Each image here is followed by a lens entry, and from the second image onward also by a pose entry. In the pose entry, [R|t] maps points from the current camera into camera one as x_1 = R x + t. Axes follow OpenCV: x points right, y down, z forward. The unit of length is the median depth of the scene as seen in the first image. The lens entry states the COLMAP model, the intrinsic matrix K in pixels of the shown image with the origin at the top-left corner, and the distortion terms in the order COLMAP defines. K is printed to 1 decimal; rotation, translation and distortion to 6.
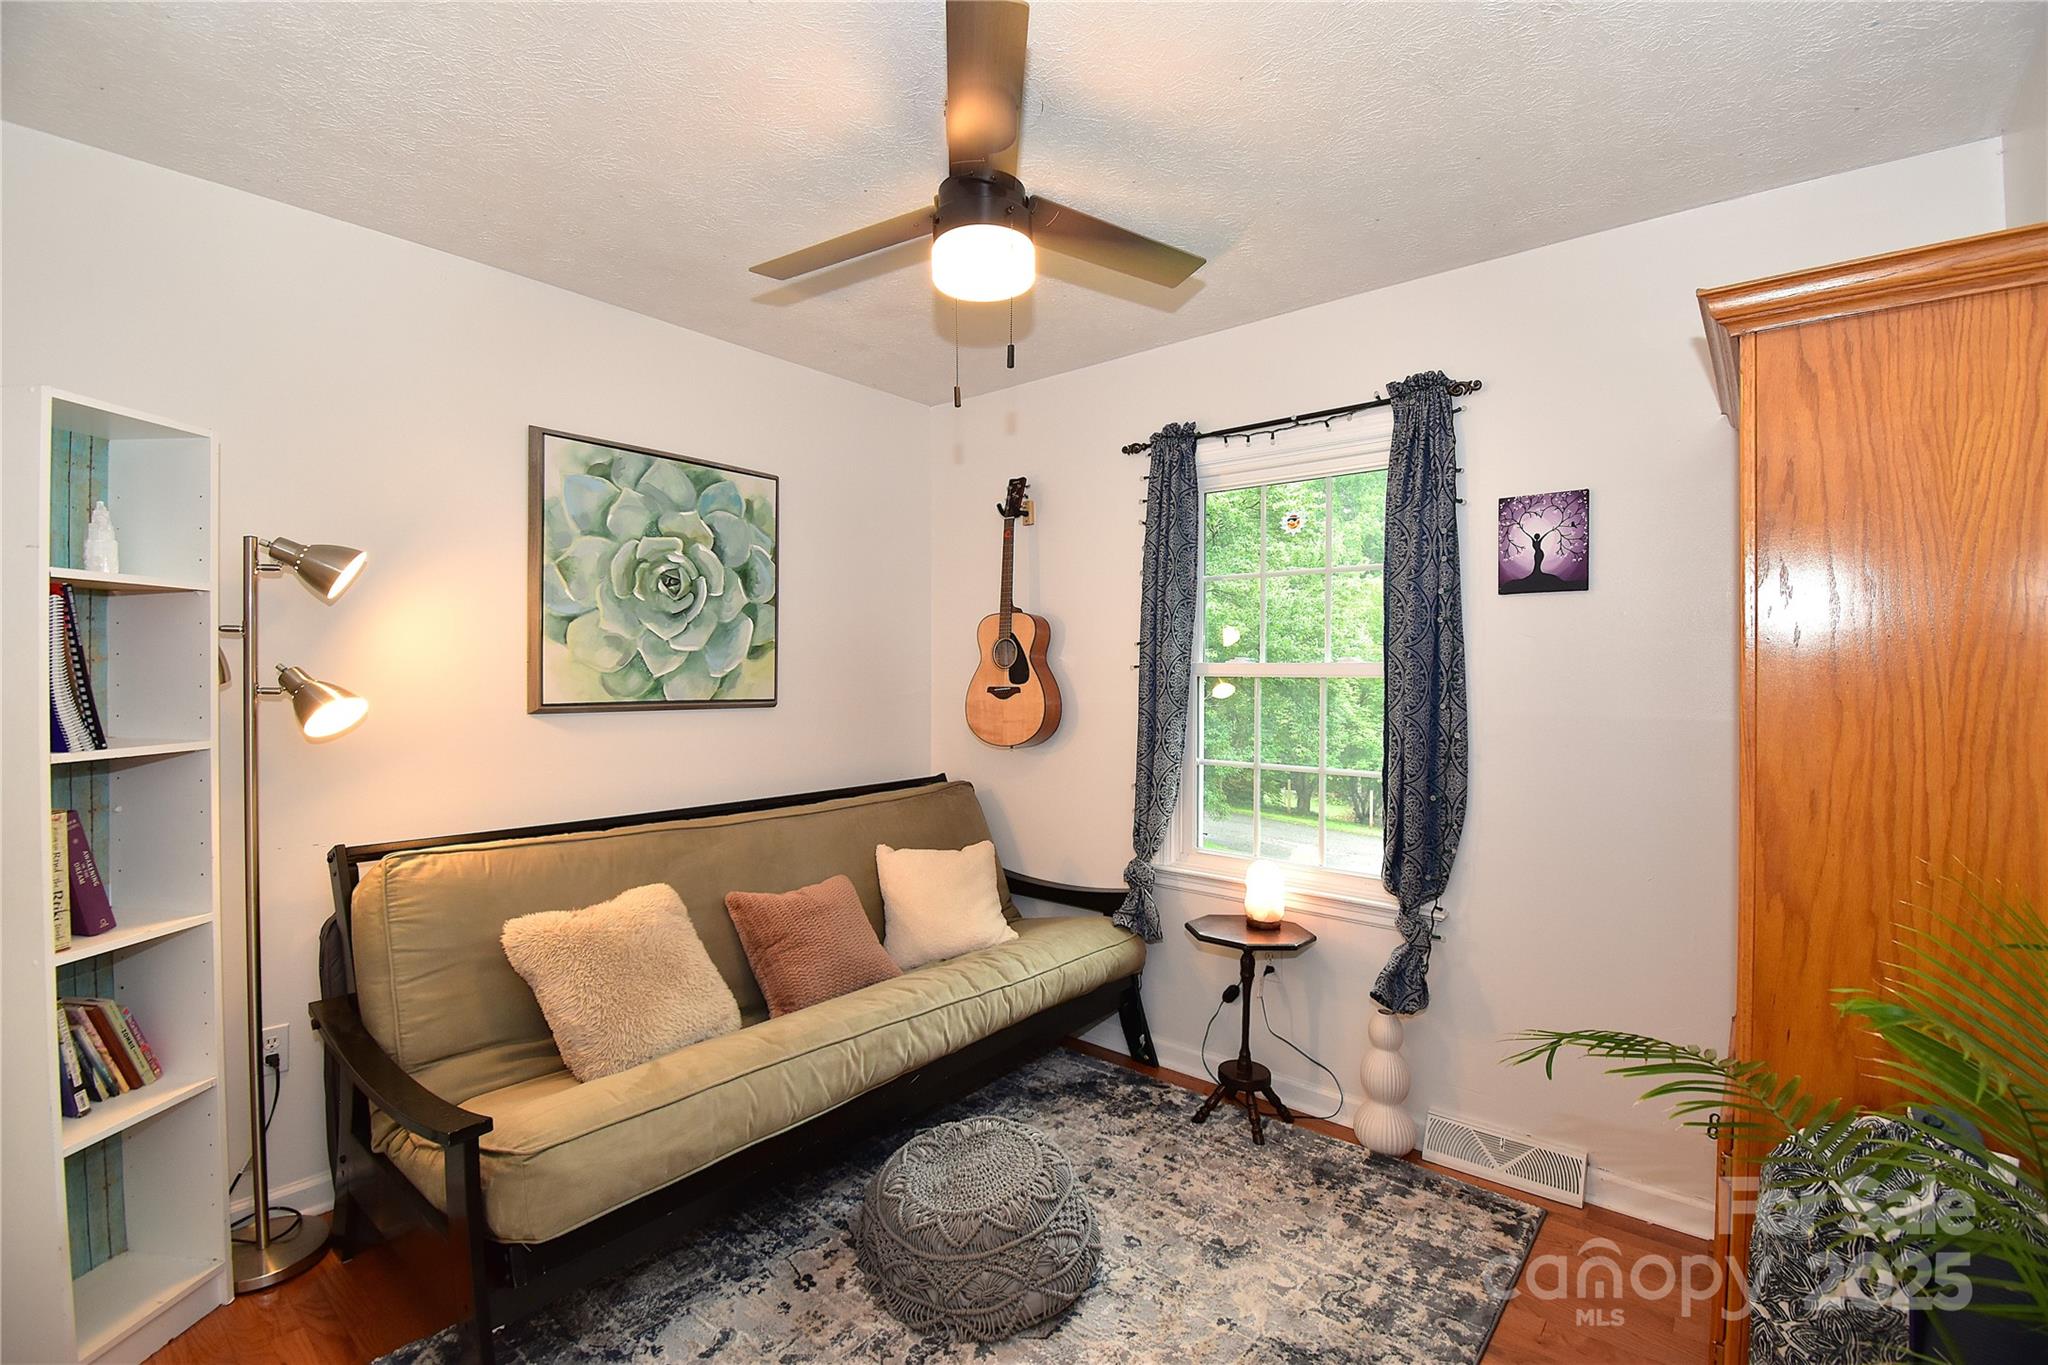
lens RADIAL K [[923.7, 0, 1022.0], [0, 923.7, 671.9], [0, 0, 1]] dist [0.000556, -0.015218]
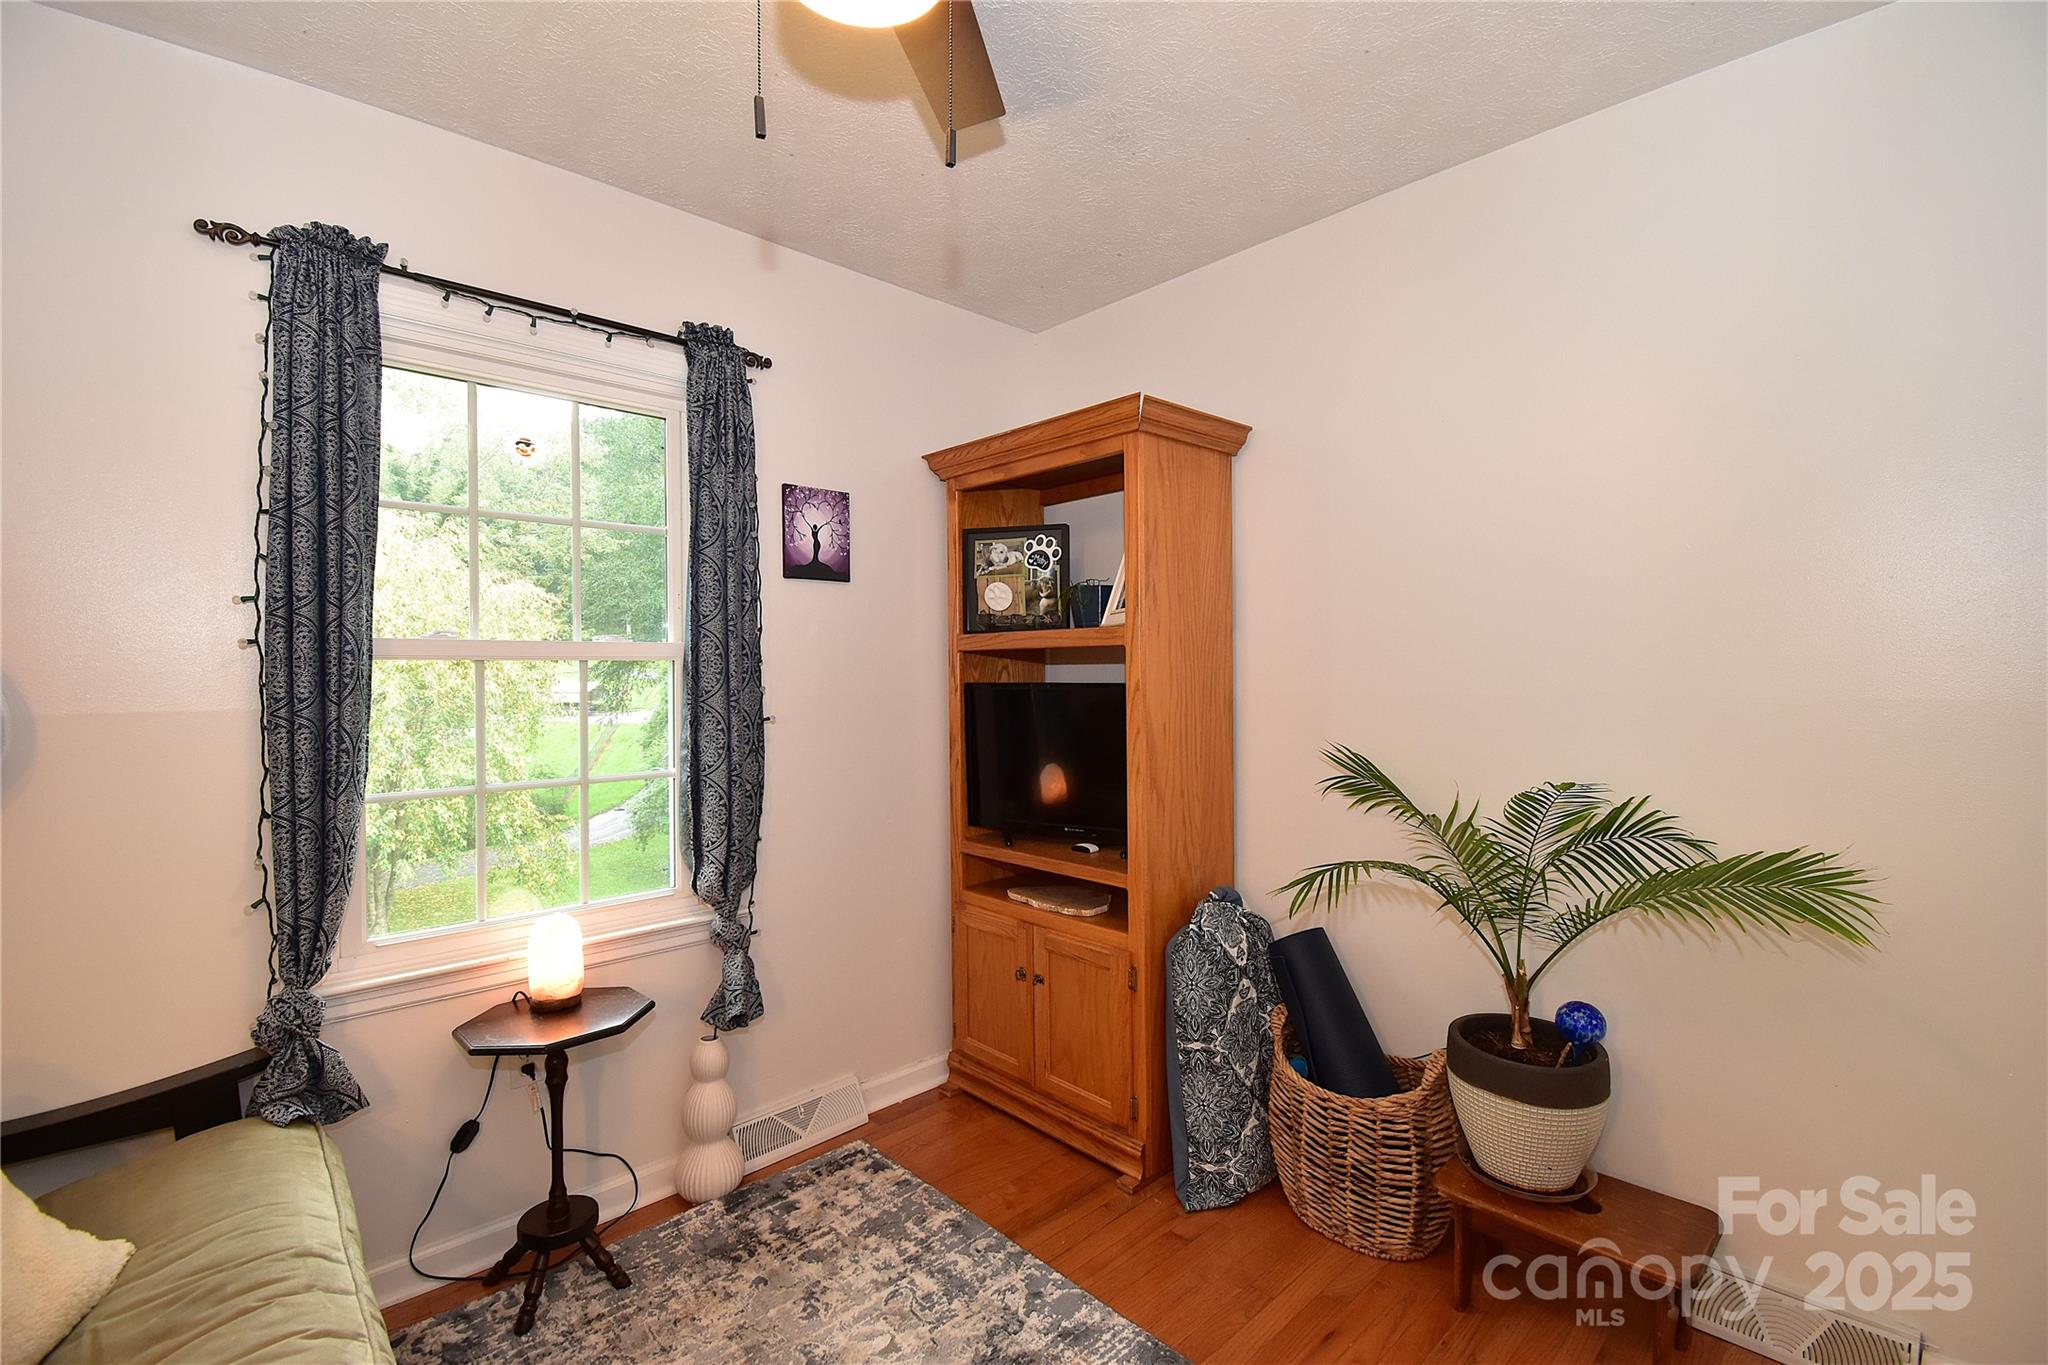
lens RADIAL K [[923.7, 0, 1022.0], [0, 923.7, 671.9], [0, 0, 1]] dist [0.000556, -0.015218]
pose [[0.089697, -0.011455, 0.995903, -0.472498], [0.003953, 0.999930, 0.011146, 0.009476], [-0.995961, 0.002937, 0.089736, 0.646468]]
